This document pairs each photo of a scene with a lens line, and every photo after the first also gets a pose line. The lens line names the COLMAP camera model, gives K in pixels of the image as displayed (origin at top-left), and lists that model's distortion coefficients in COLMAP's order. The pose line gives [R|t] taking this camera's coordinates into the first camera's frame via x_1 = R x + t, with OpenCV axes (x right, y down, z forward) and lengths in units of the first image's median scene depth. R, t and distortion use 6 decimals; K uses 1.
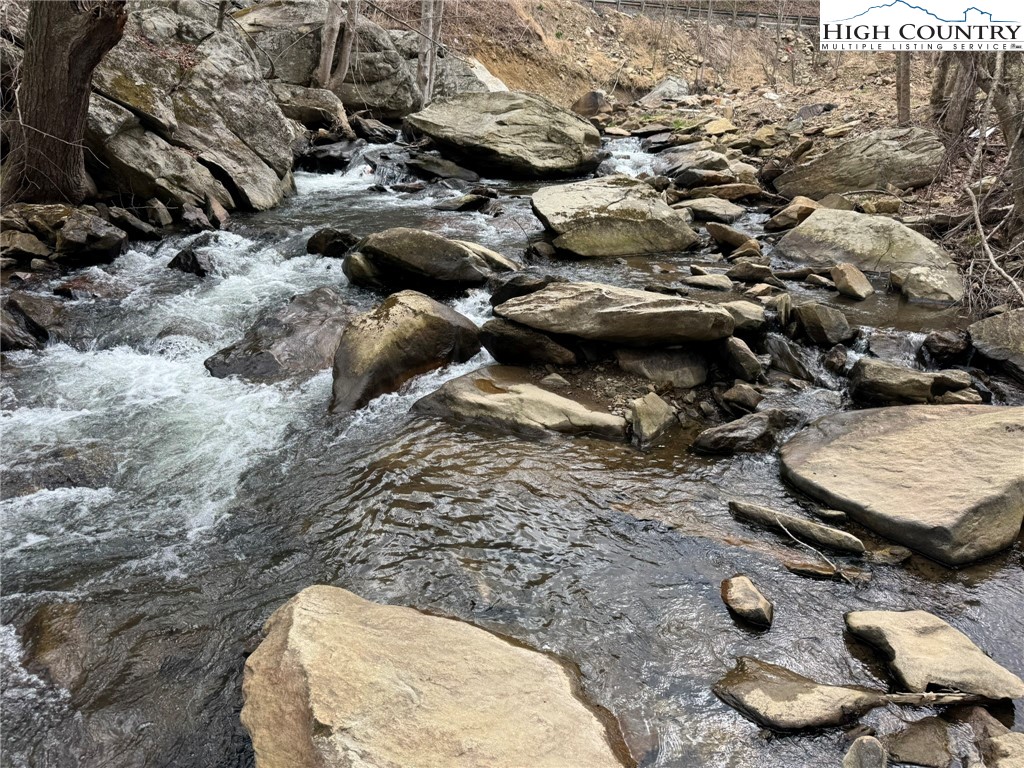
lens RADIAL K [[716.0, 0, 517.1], [0, 716.0, 392.4], [0, 0, 1]] dist [0.003470, -0.009584]
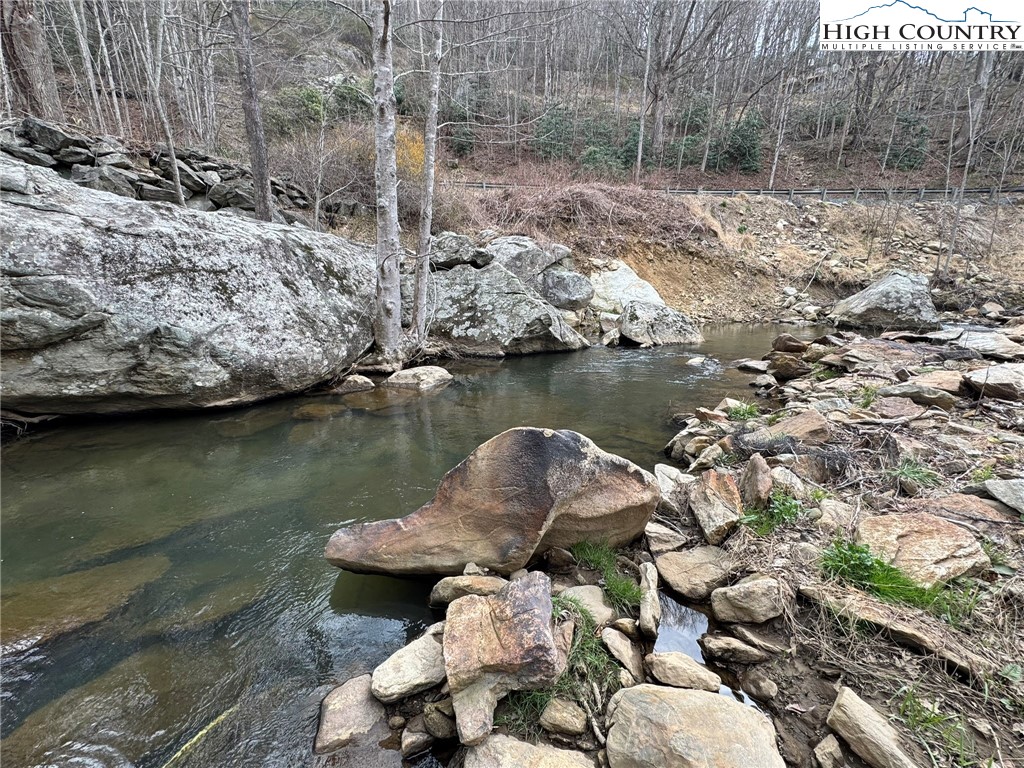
lens RADIAL K [[442.9, 0, 515.5], [0, 442.9, 384.1], [0, 0, 1]] dist [-0.003294, -0.000685]
pose [[0.888236, 0.078346, -0.452657, 0.092223], [-0.149169, 0.981145, -0.122893, -0.246054], [0.434494, 0.176680, 0.883175, 0.521758]]
